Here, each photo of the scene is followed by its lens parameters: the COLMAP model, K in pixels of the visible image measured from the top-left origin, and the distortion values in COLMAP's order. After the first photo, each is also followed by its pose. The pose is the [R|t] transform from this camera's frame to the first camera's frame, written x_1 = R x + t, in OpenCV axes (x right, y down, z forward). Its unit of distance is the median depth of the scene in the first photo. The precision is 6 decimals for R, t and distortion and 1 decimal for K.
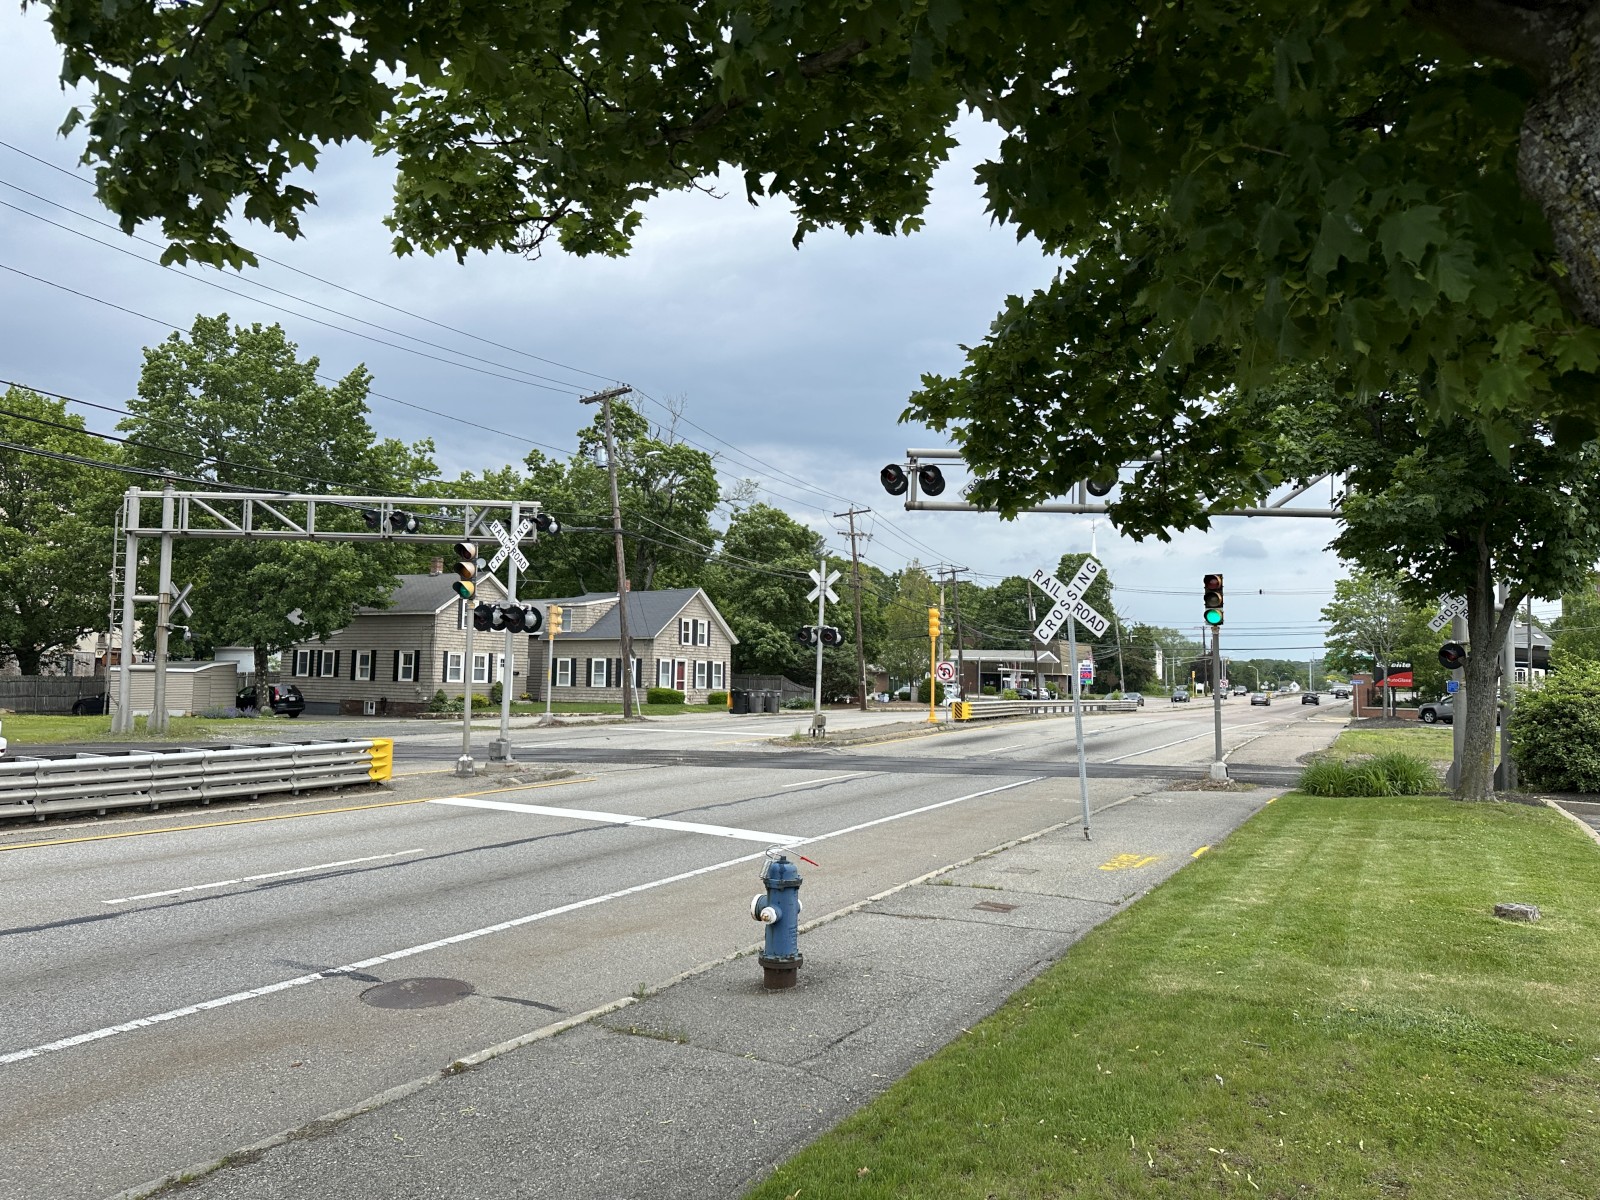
lens RADIAL K [[1131.0, 0, 808.7], [0, 1131.0, 582.1], [0, 0, 1]] dist [0.048116, -0.054713]
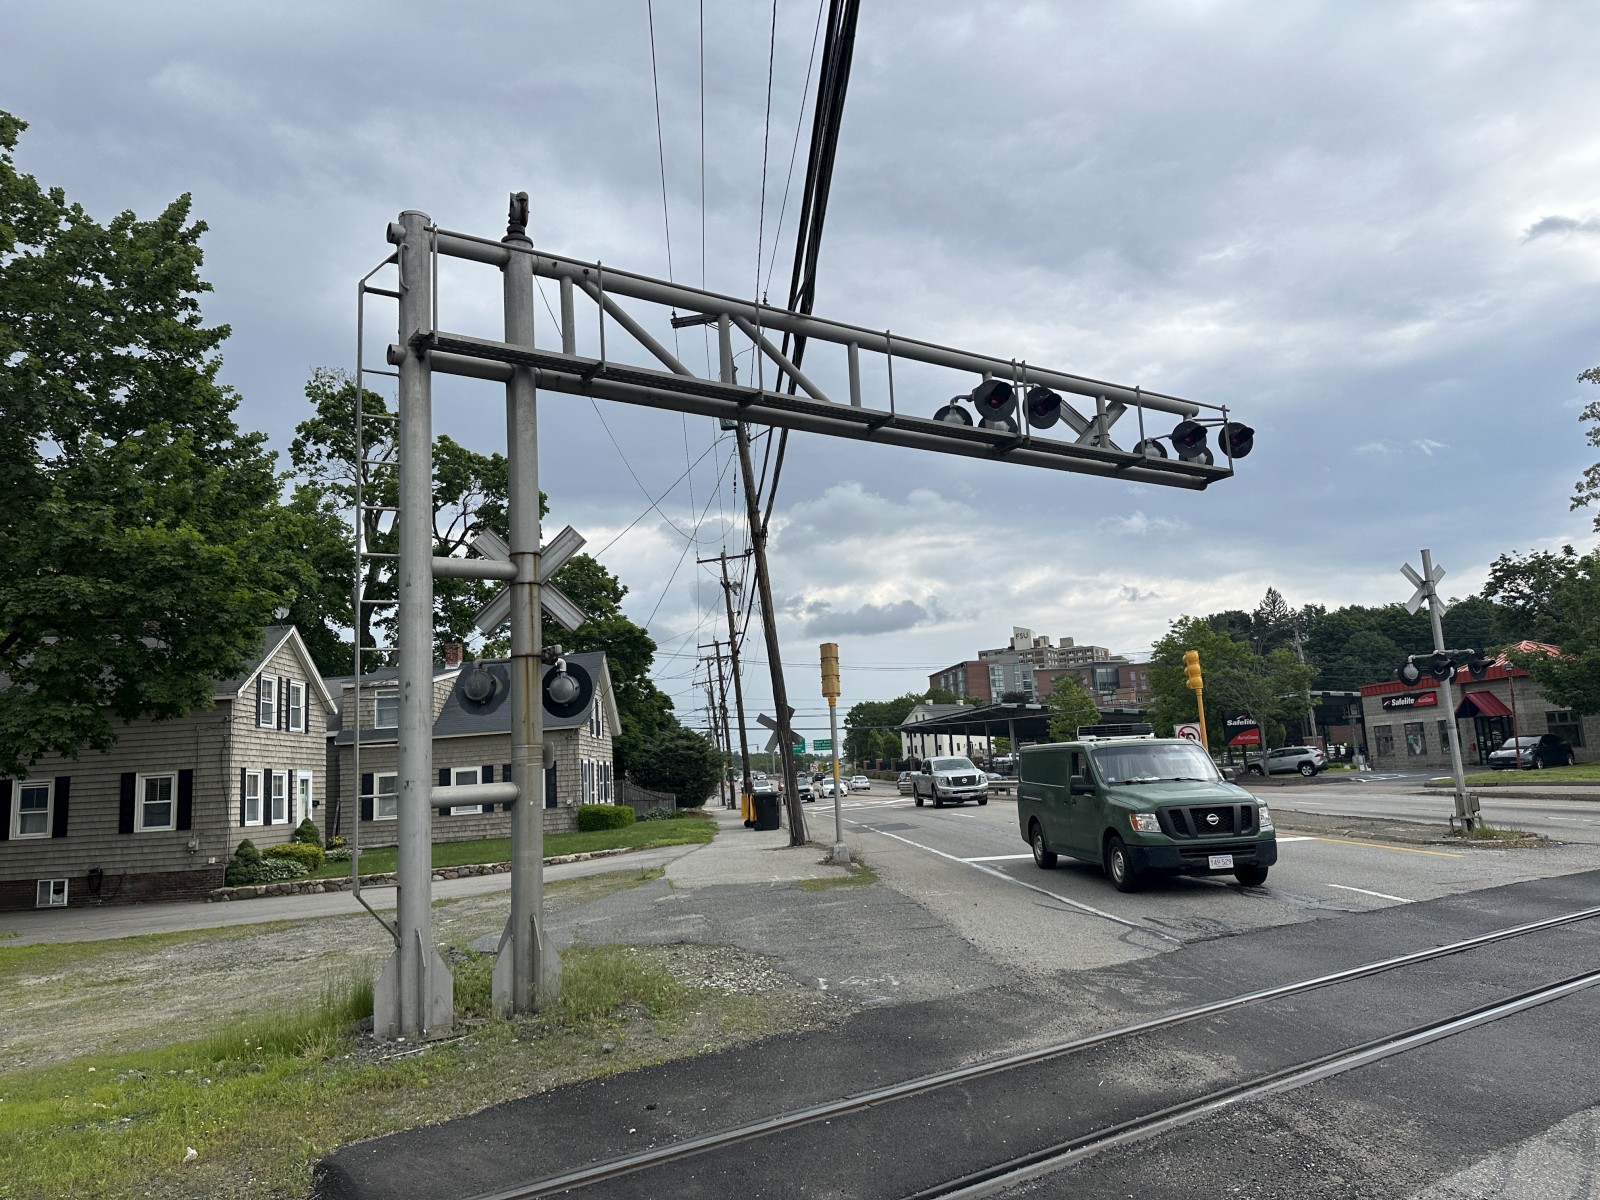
lens RADIAL K [[1131.0, 0, 792.5], [0, 1131.0, 588.4], [0, 0, 1]] dist [0.048116, -0.054713]
pose [[0.853160, 0.016146, 0.521400, -1.195235], [0.029492, 0.996429, -0.079112, 0.081304], [-0.520815, 0.082872, 0.849637, 1.233220]]
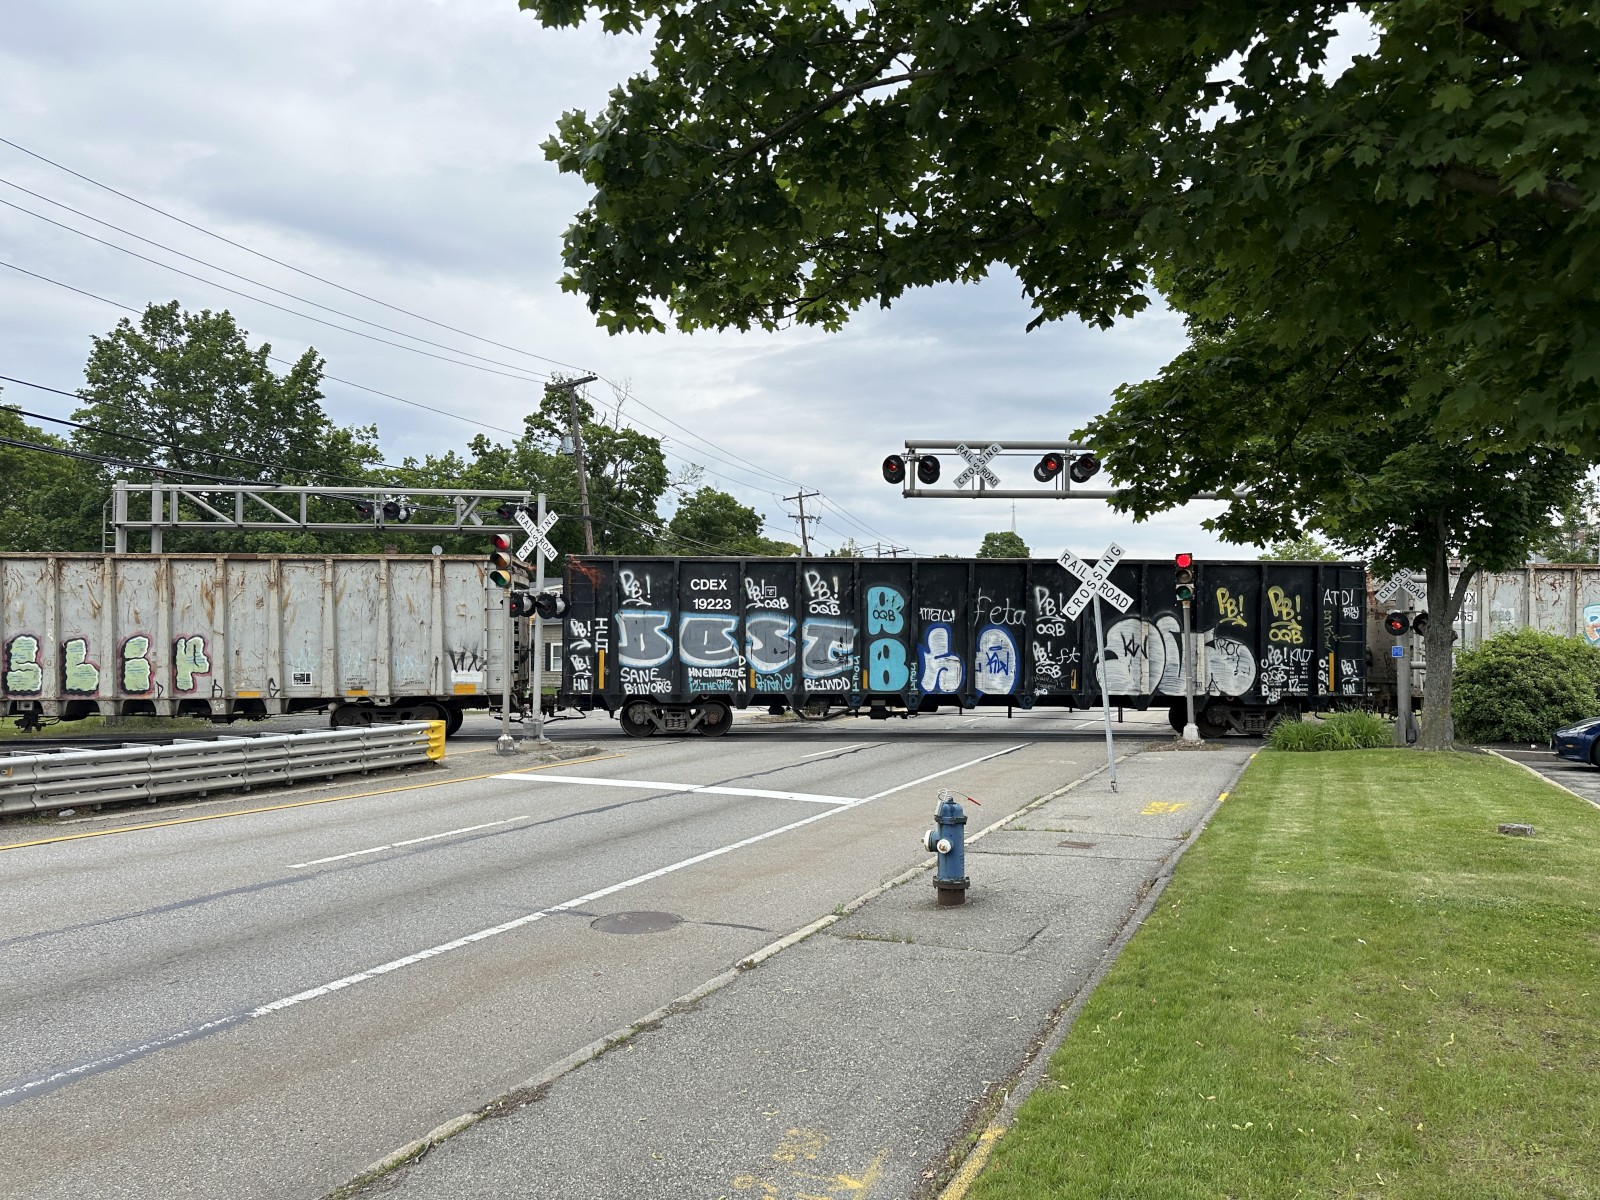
lens RADIAL K [[1131.0, 0, 810.9], [0, 1131.0, 585.4], [0, 0, 1]] dist [0.048116, -0.054713]
pose [[0.997022, -0.015815, 0.075476, -0.113343], [0.014289, 0.999683, 0.020718, -0.005165], [-0.075780, -0.019577, 0.996932, -0.081942]]
